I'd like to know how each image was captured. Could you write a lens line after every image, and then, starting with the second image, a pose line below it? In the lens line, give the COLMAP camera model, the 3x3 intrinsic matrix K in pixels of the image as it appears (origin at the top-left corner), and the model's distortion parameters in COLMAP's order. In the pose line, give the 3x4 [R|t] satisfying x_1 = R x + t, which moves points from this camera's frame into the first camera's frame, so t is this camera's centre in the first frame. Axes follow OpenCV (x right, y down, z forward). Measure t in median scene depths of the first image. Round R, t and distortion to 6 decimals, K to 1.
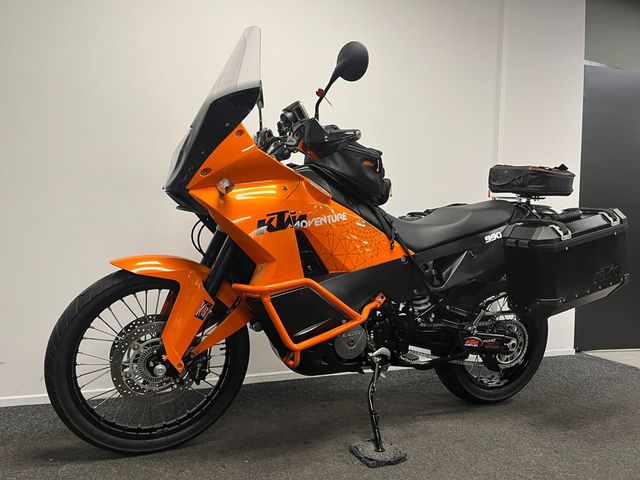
lens RADIAL K [[515.8, 0, 320.0], [0, 515.8, 240.0], [0, 0, 1]] dist [0.086754, -0.000635]
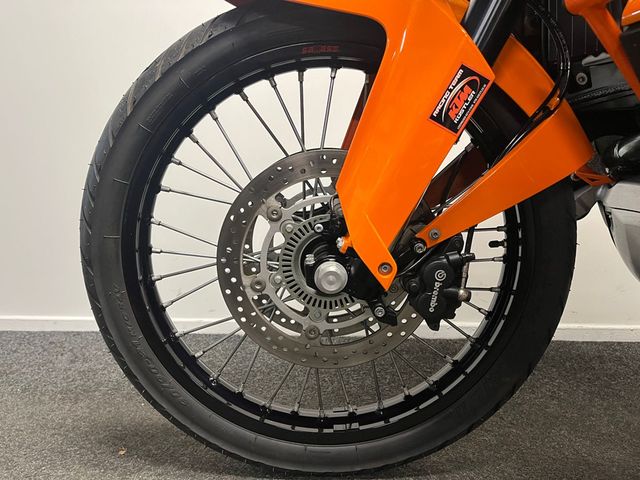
lens RADIAL K [[515.8, 0, 320.0], [0, 515.8, 240.0], [0, 0, 1]] dist [0.086754, -0.000635]
pose [[0.922245, 0.029505, -0.385478, -0.171098], [0.006379, 0.995786, 0.091480, 0.183312], [0.386553, -0.086826, 0.918171, 0.647746]]
